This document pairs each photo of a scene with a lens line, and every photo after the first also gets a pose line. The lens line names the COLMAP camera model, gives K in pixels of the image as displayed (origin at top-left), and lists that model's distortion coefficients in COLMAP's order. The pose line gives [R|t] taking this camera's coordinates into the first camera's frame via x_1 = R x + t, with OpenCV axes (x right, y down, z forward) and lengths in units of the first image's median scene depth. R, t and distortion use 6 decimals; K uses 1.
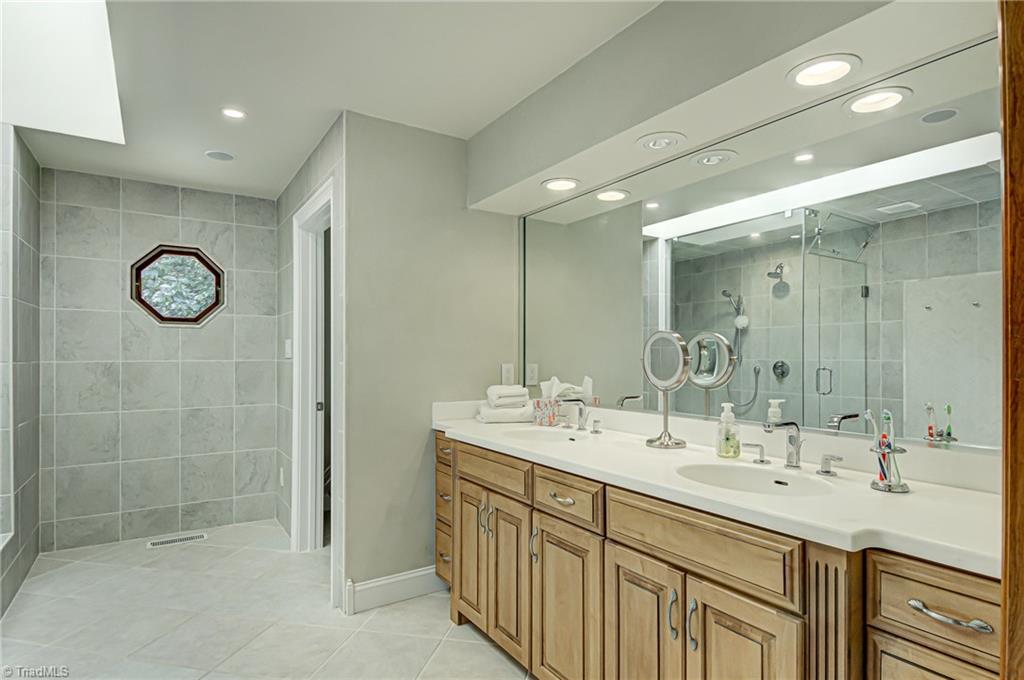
lens RADIAL K [[538.7, 0, 521.7], [0, 538.7, 355.0], [0, 0, 1]] dist [0.021215, -0.018598]
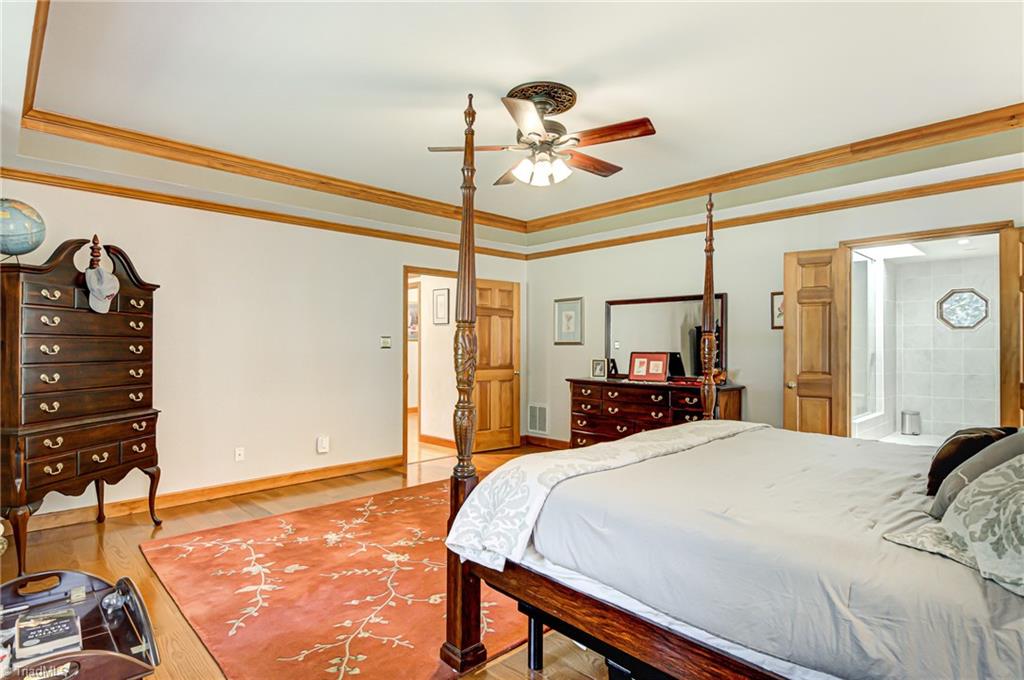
lens RADIAL K [[538.7, 0, 515.9], [0, 538.7, 345.5], [0, 0, 1]] dist [0.021215, -0.018598]
pose [[0.180185, -0.004056, -0.983624, 1.144618], [0.003143, 0.999989, -0.003548, 0.001207], [0.983628, -0.002452, 0.180196, -1.063415]]
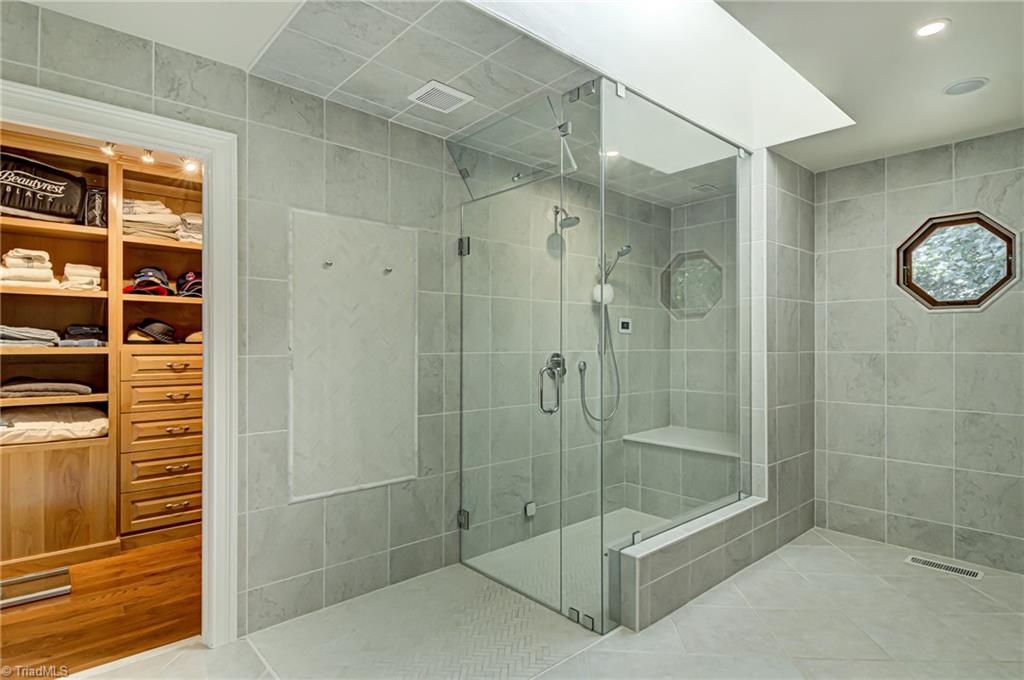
lens RADIAL K [[538.7, 0, 515.0], [0, 538.7, 345.6], [0, 0, 1]] dist [0.021215, -0.018598]
pose [[0.143468, 0.002562, -0.989652, 0.111113], [0.001156, 0.999996, 0.002756, -0.003801], [0.989654, -0.001539, 0.143464, 0.255212]]
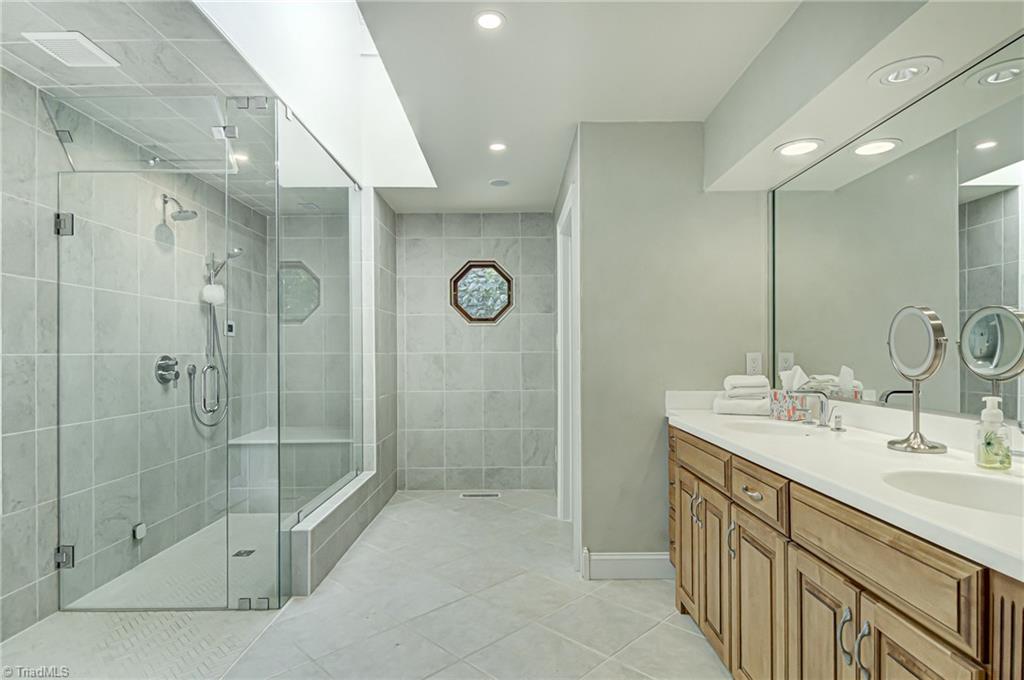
lens RADIAL K [[538.7, 0, 519.7], [0, 538.7, 354.7], [0, 0, 1]] dist [0.021215, -0.018598]
pose [[0.839774, -0.002952, -0.542928, 0.136813], [0.006073, 0.999974, 0.003956, 0.013354], [0.542902, -0.006620, 0.839770, 0.003795]]
